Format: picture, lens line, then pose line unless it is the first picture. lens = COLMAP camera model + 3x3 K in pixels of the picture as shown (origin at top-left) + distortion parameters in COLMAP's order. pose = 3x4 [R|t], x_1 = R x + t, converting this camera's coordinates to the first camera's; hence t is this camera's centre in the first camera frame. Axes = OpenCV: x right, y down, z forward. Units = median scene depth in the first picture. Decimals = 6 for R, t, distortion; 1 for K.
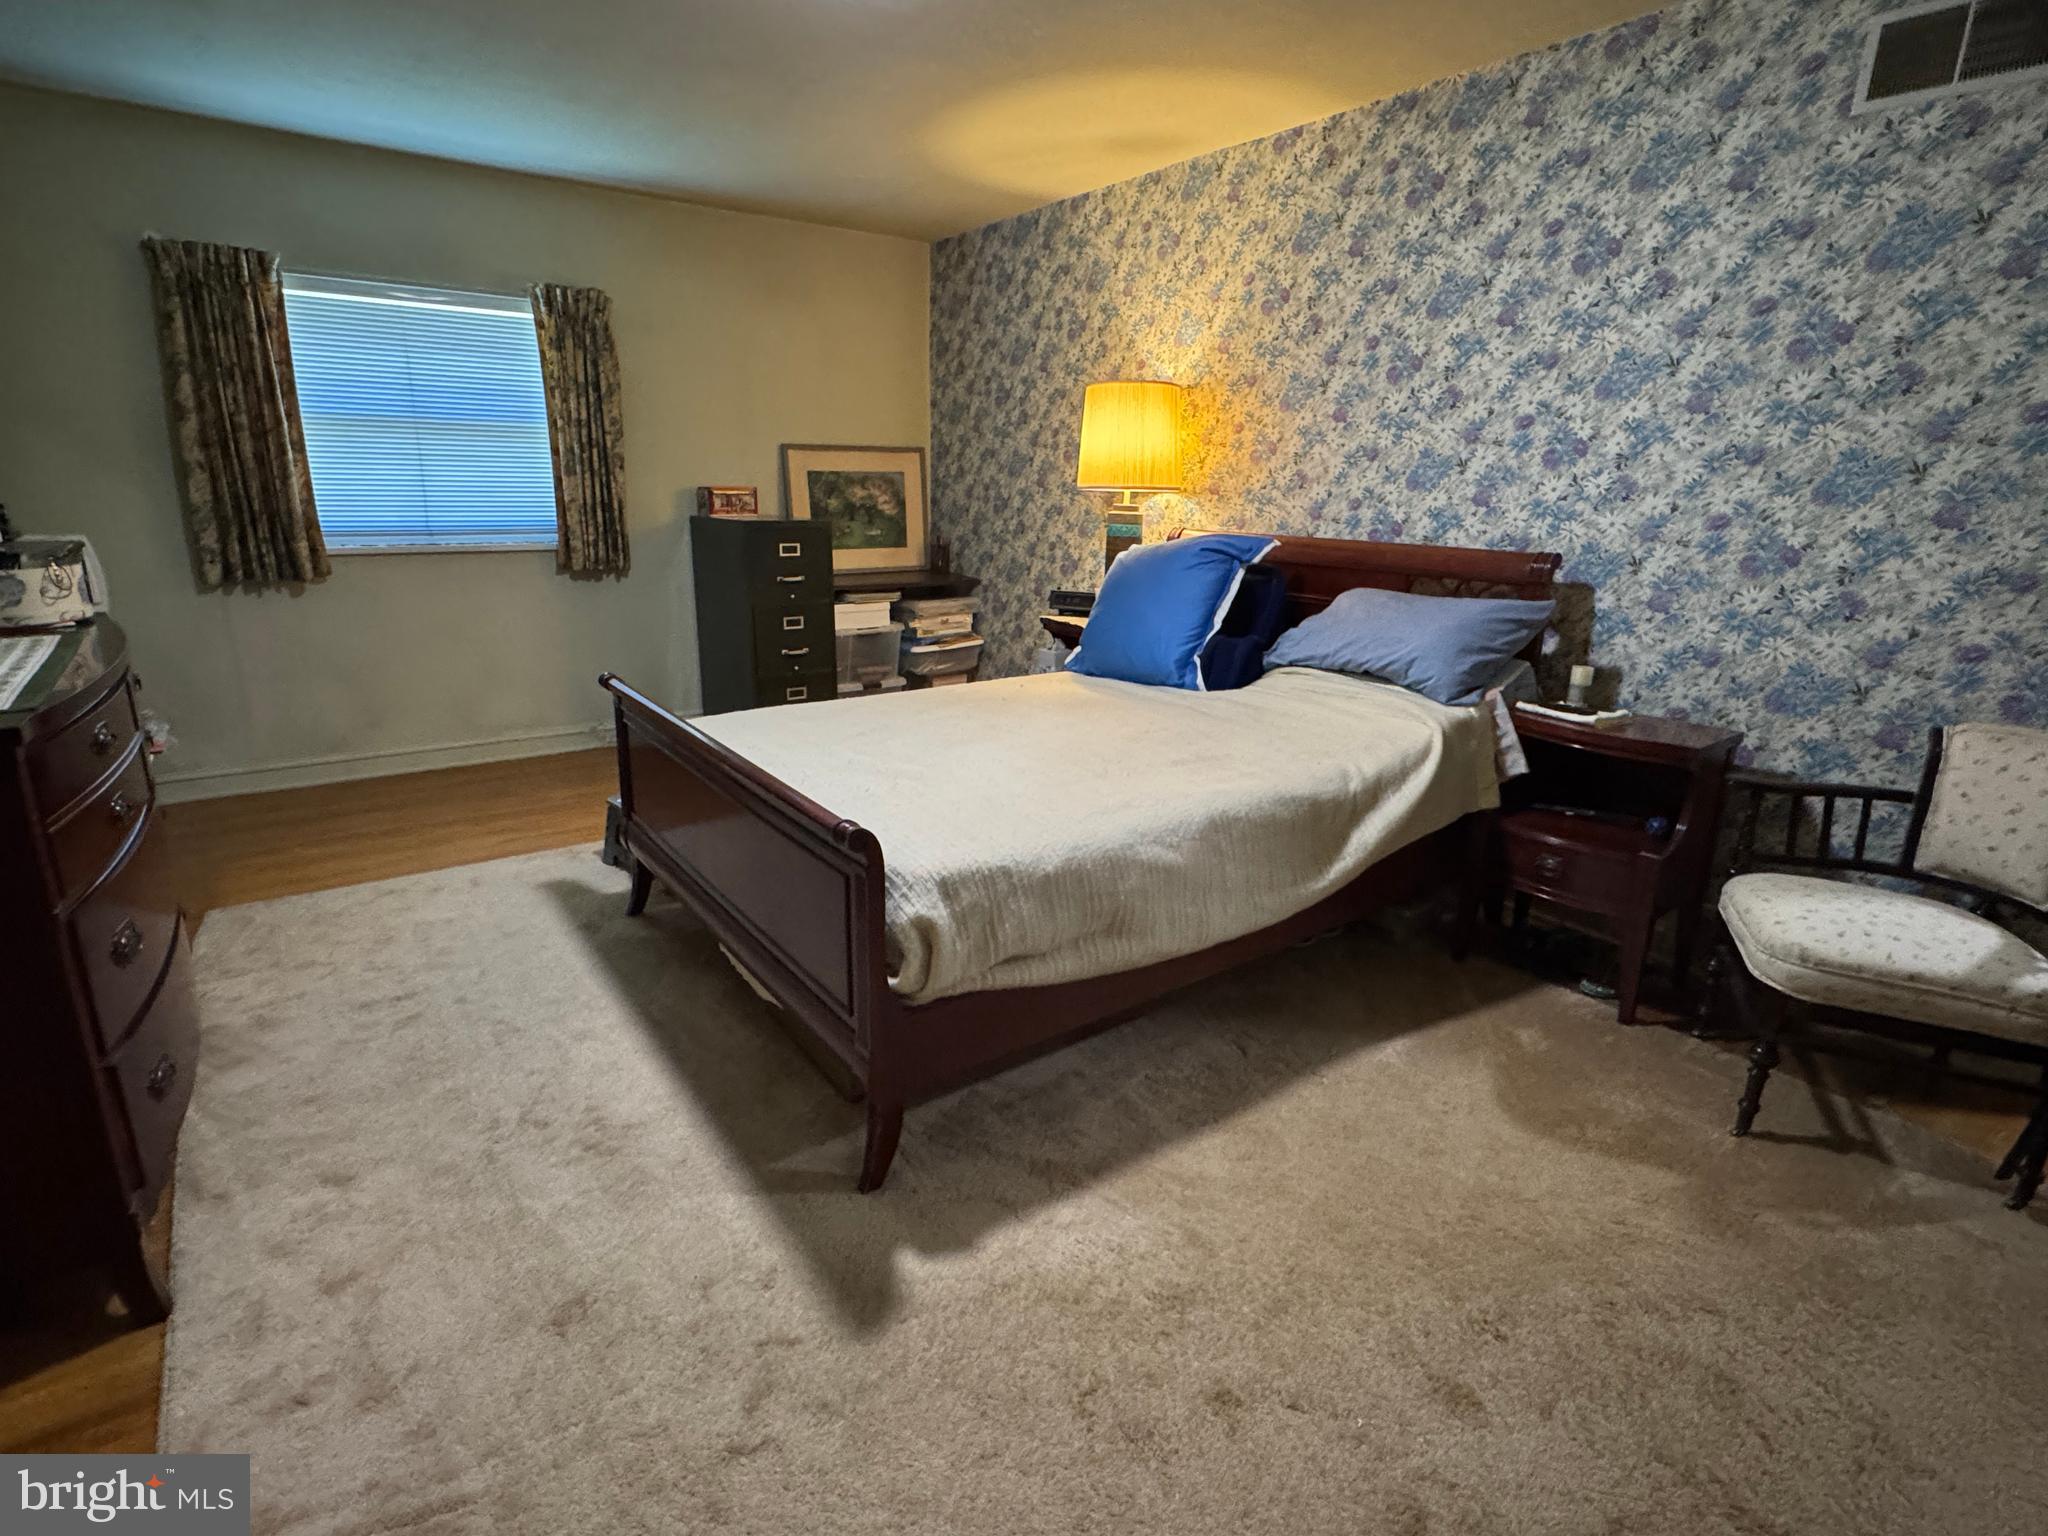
lens RADIAL K [[1030.8, 0, 1025.2], [0, 1030.8, 764.9], [0, 0, 1]] dist [-0.003071, 0.000503]
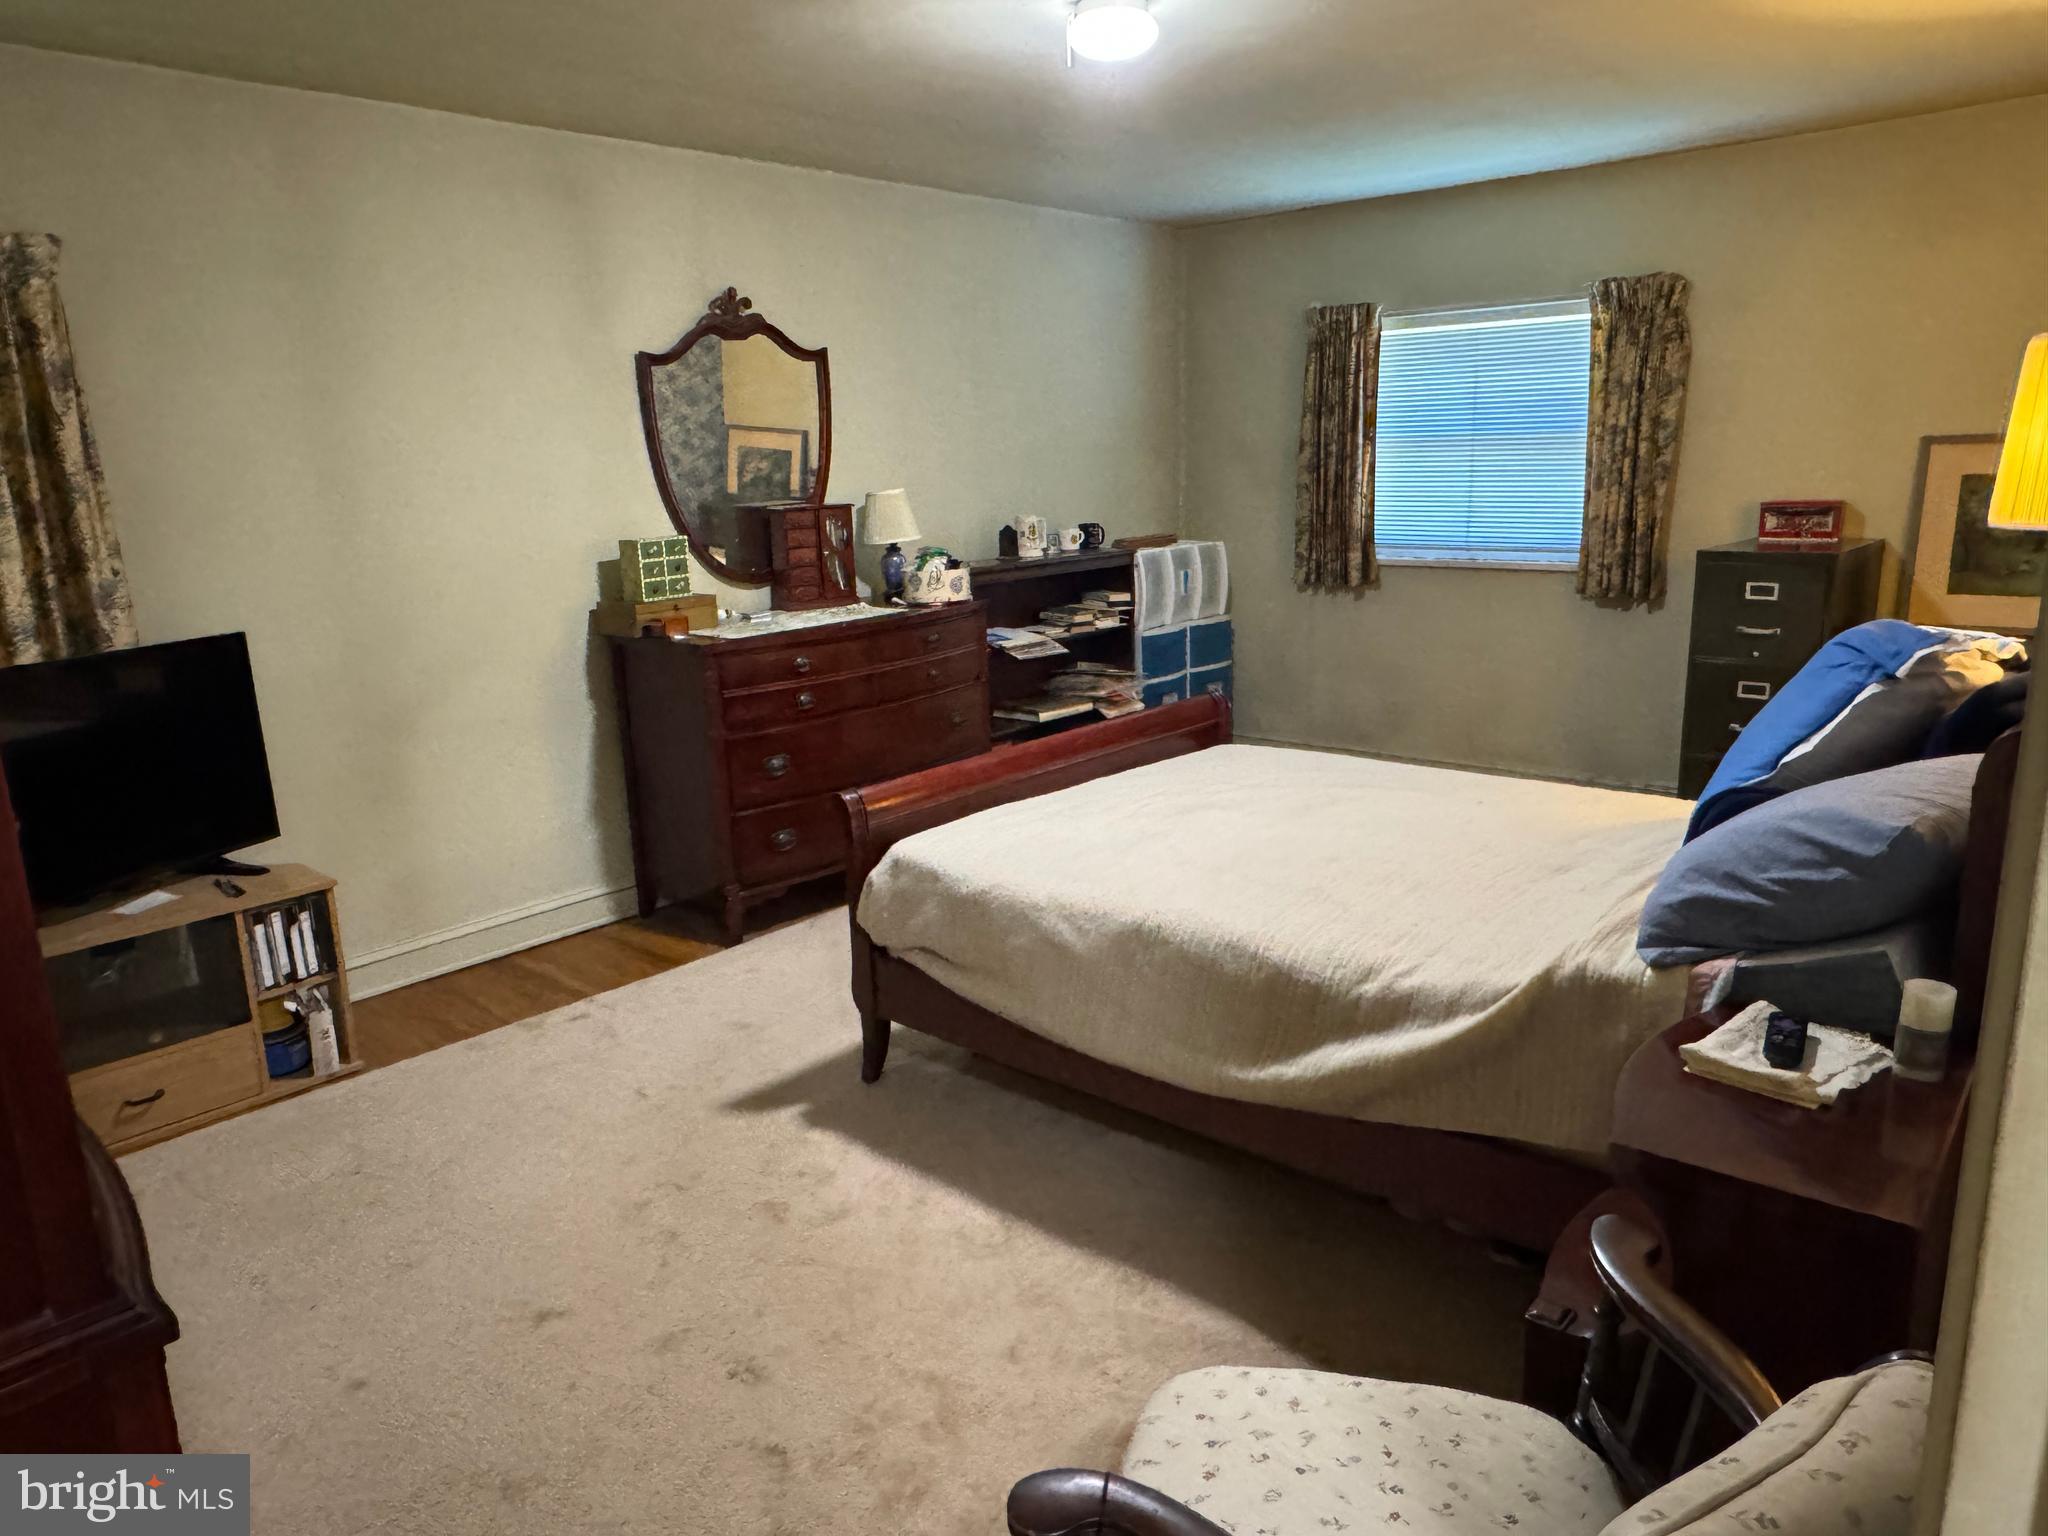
lens RADIAL K [[1370.4, 0, 1024.7], [0, 1370.4, 771.6], [0, 0, 1]] dist [-0.003753, -0.000747]
pose [[0.208302, 0.199192, -0.957566, 0.654895], [-0.228562, 0.961847, 0.150363, -0.119529], [0.950983, 0.187542, 0.245883, 0.308442]]
